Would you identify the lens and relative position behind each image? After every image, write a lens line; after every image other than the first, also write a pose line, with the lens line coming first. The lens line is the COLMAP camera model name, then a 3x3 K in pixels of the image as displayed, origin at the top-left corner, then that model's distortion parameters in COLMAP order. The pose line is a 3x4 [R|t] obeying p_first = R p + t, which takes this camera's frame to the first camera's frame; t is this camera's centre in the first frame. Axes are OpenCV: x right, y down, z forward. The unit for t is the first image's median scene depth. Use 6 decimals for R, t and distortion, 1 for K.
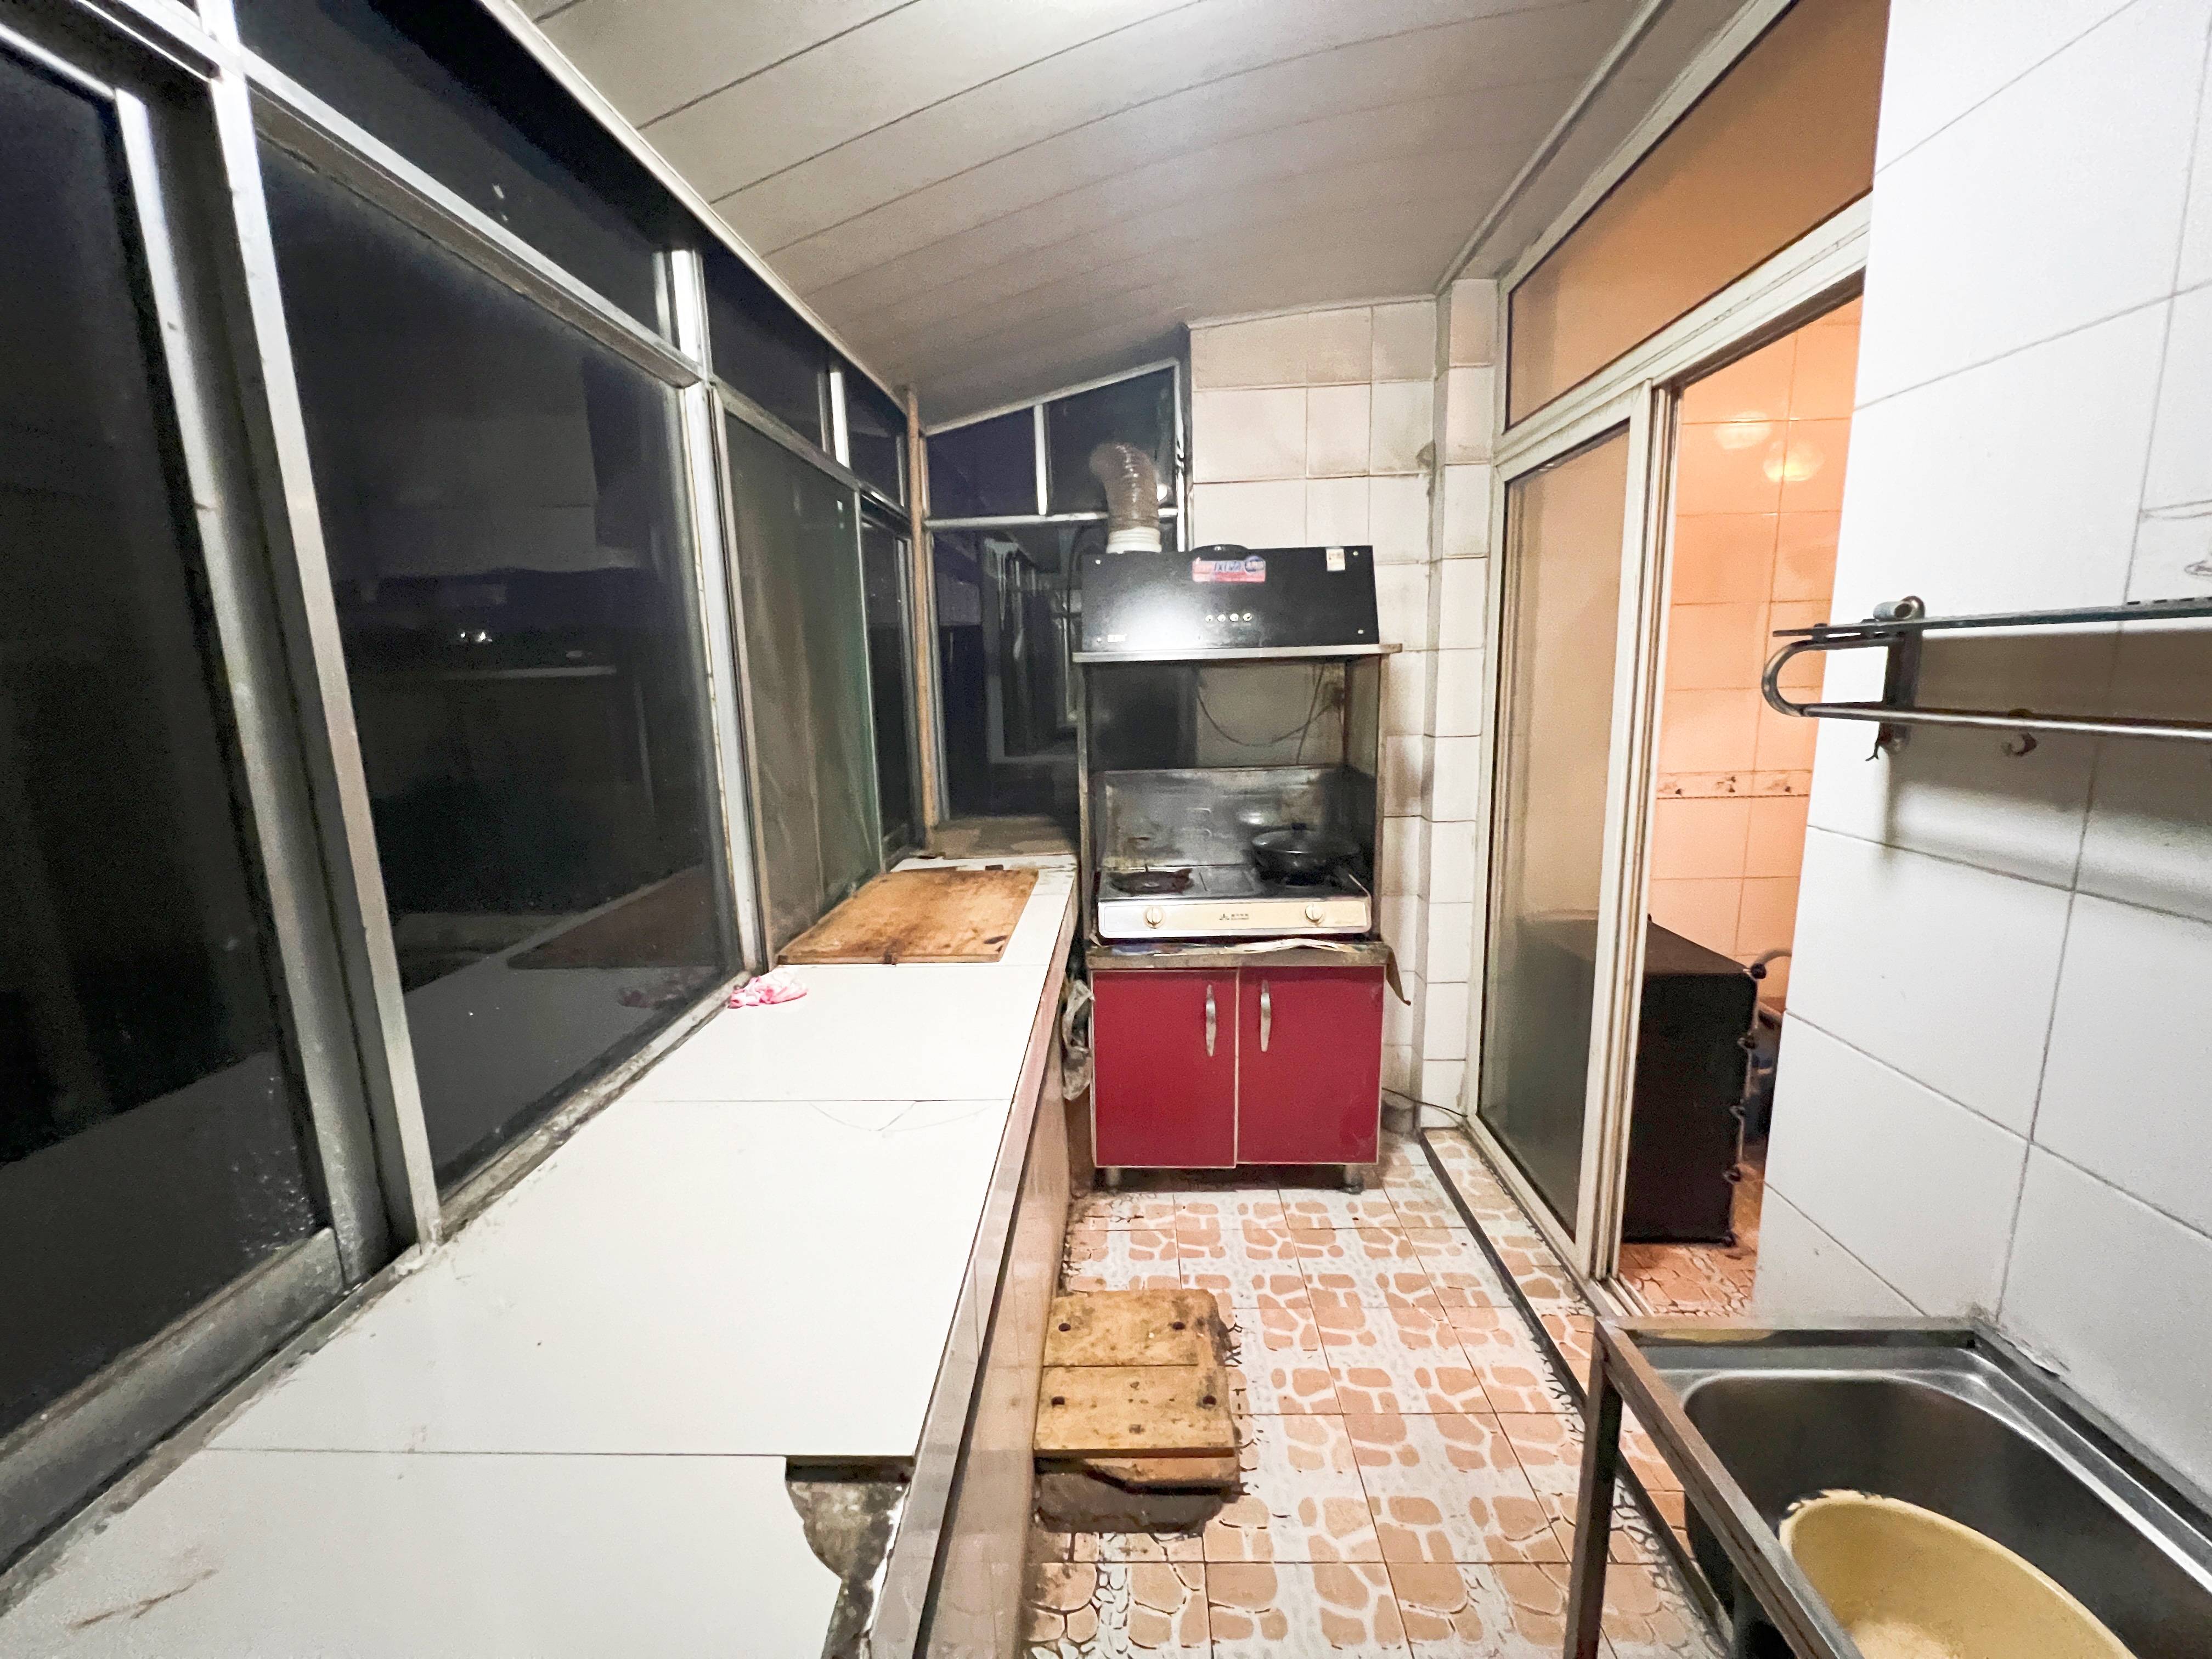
lens RADIAL K [[891.1, 0, 1106.0], [0, 891.1, 829.5], [0, 0, 1]] dist [0.001711, 0.000174]
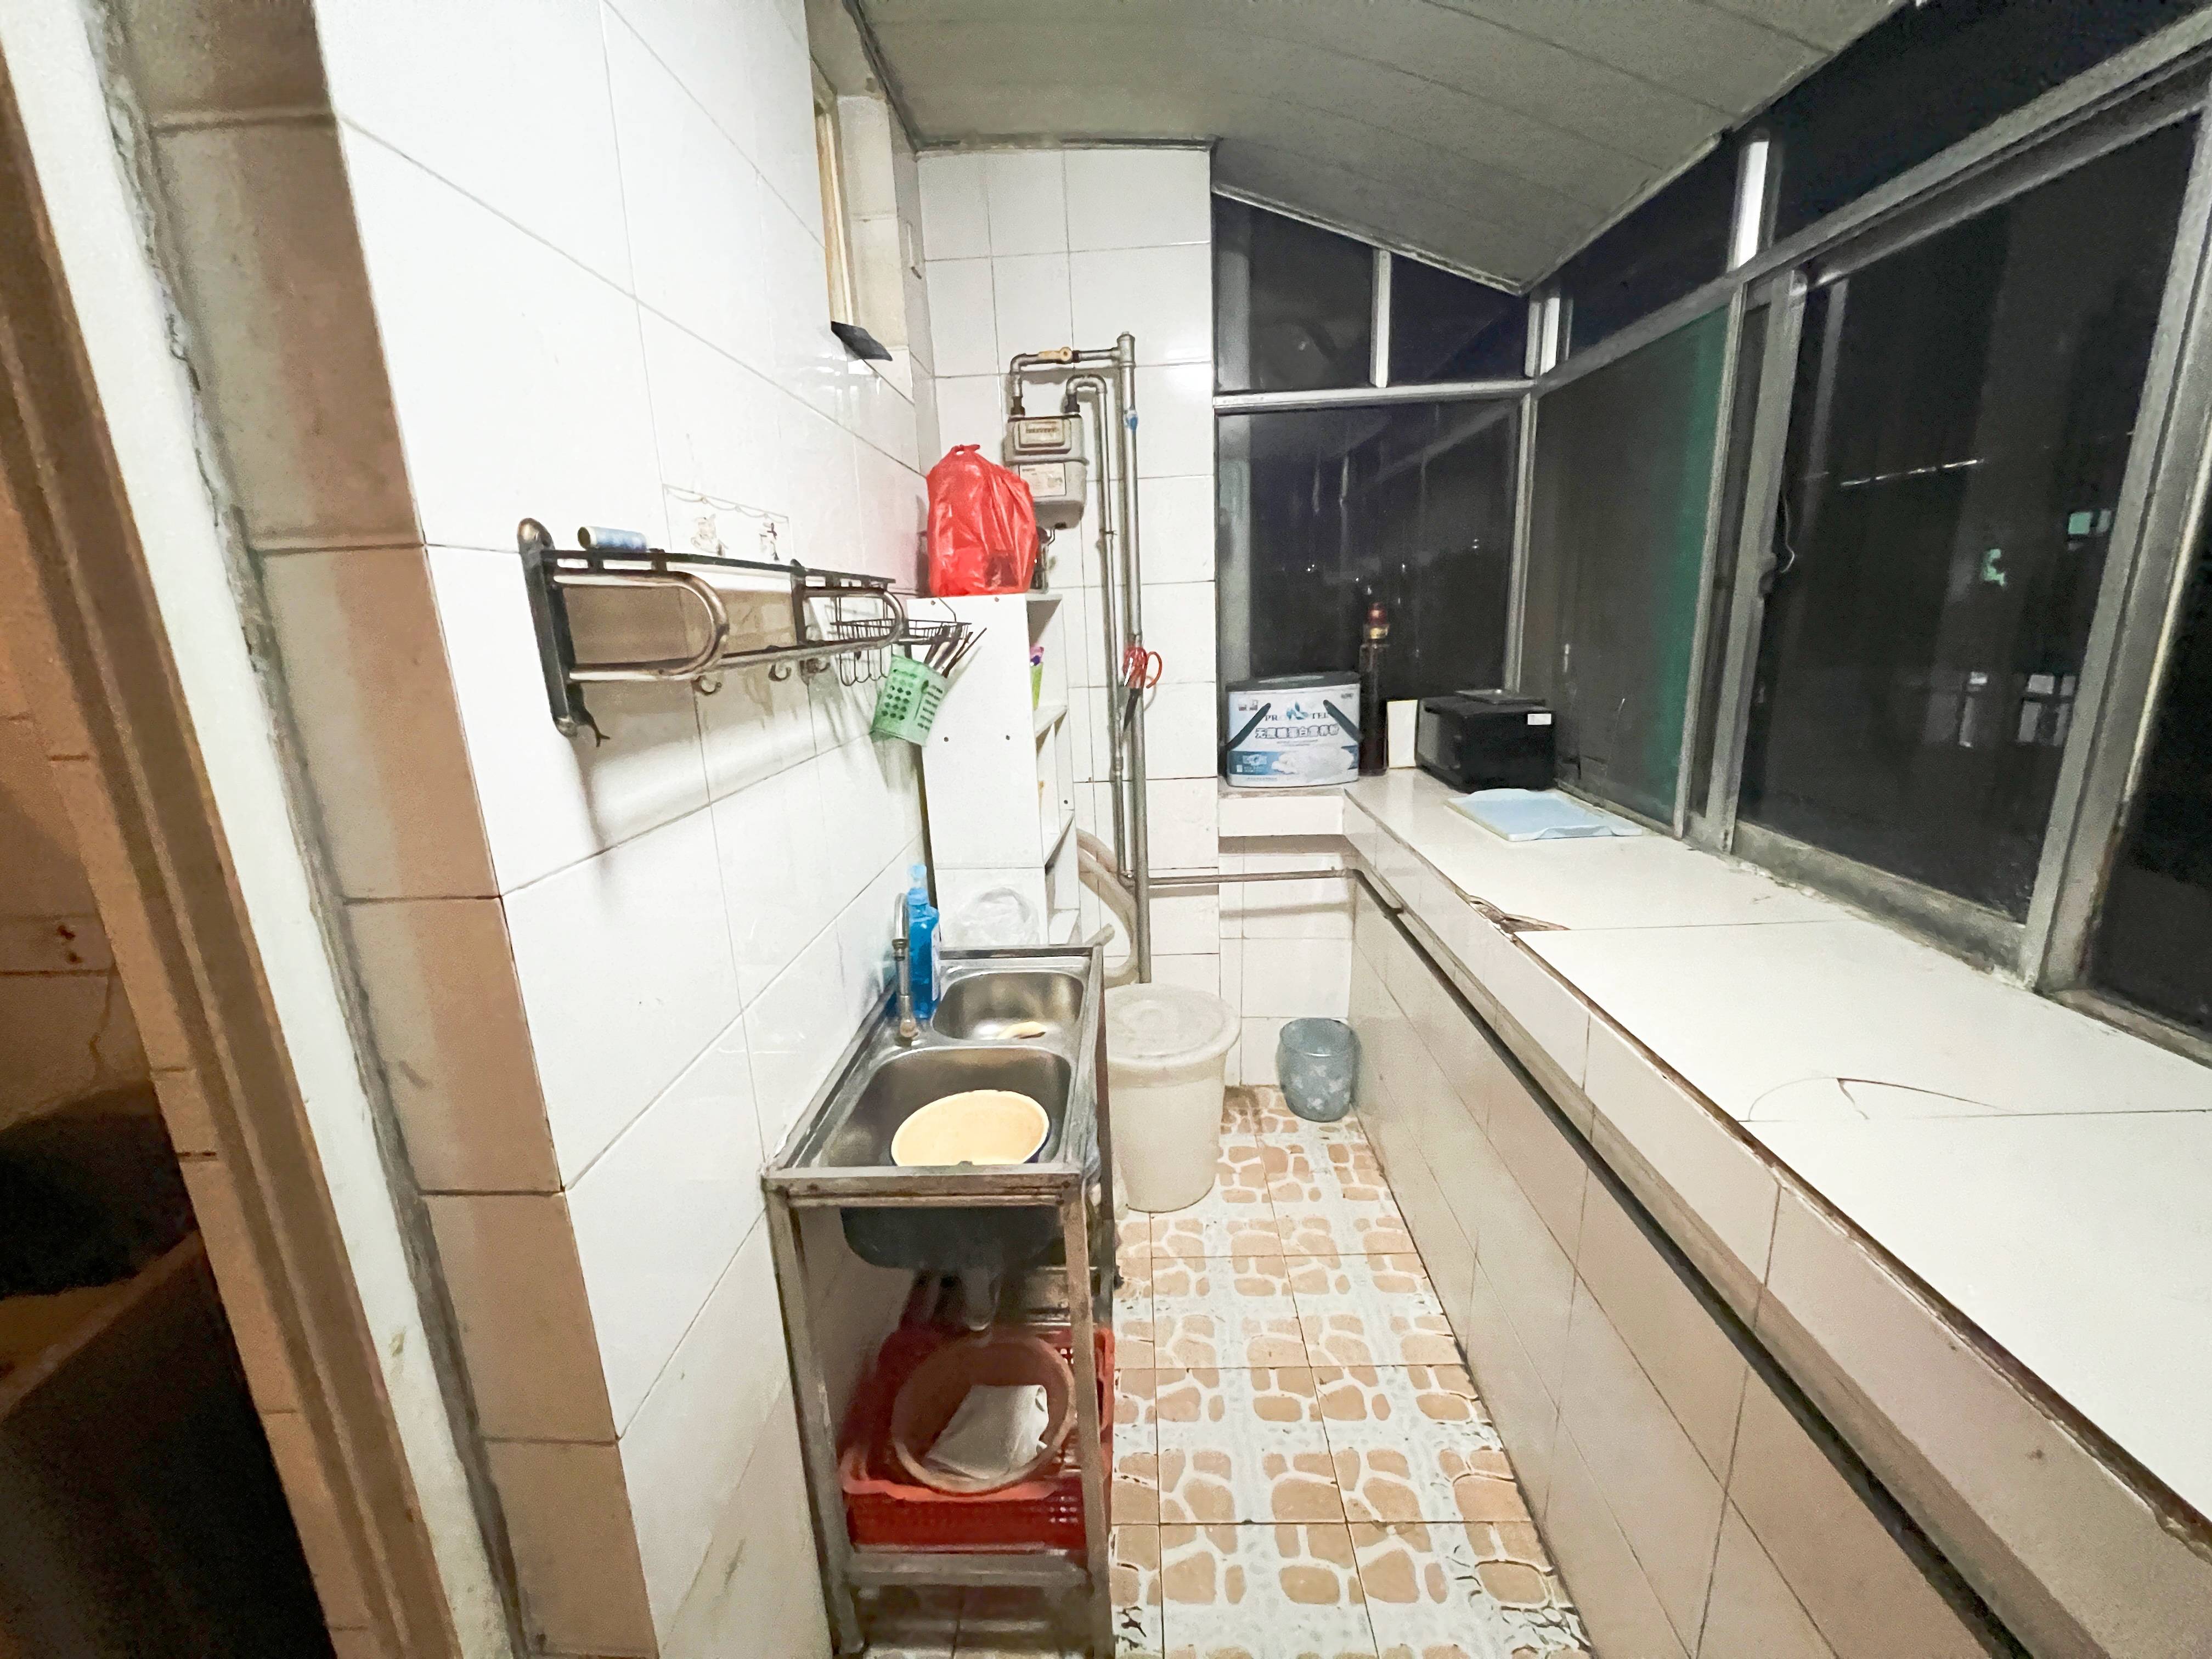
lens RADIAL K [[891.1, 0, 1106.0], [0, 891.1, 829.5], [0, 0, 1]] dist [0.001711, 0.000174]
pose [[-0.998500, 0.054580, 0.004306, 0.445122], [0.051610, 0.912069, 0.406775, -0.269600], [0.018275, 0.406387, -0.913518, 1.627166]]
